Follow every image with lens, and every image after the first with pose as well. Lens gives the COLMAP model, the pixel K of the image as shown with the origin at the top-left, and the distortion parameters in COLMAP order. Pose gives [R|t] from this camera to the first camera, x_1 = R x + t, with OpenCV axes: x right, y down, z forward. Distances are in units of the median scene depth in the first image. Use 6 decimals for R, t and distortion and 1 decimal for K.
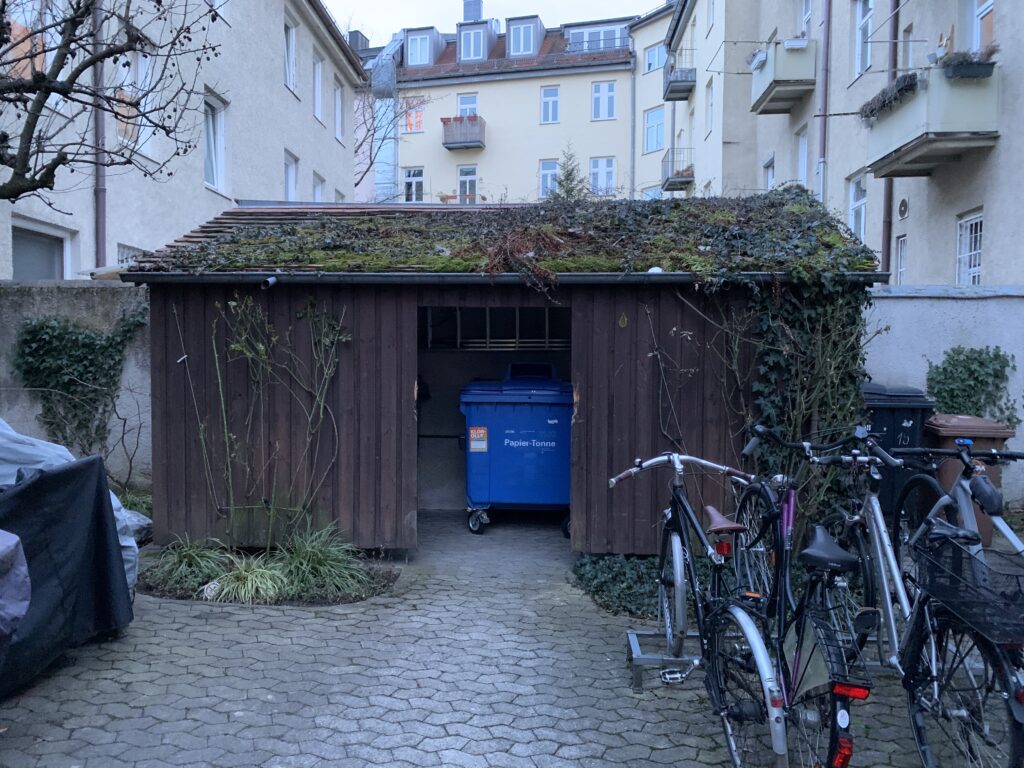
lens RADIAL K [[779.1, 0, 497.2], [0, 779.1, 388.5], [0, 0, 1]] dist [0.035729, -0.036352]
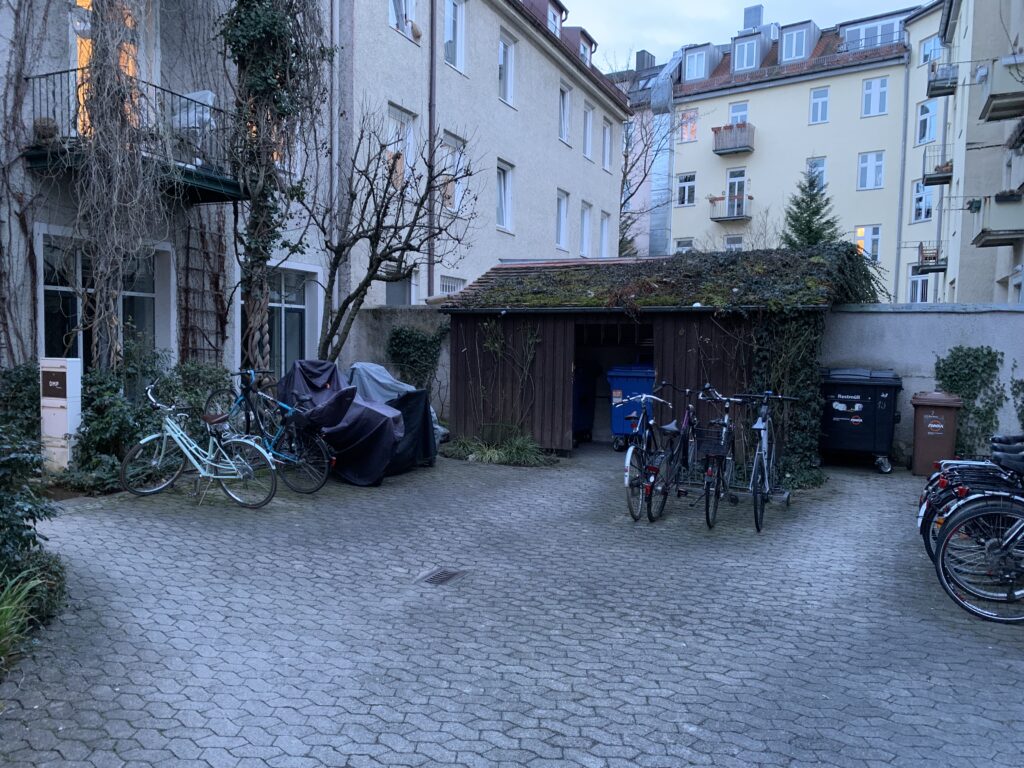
lens RADIAL K [[779.1, 0, 506.6], [0, 779.1, 383.9], [0, 0, 1]] dist [0.035729, -0.036352]
pose [[0.931569, 0.026672, -0.362585, 0.116291], [-0.022358, 0.999621, 0.016090, 0.003992], [0.362876, -0.006883, 0.931812, -0.225439]]
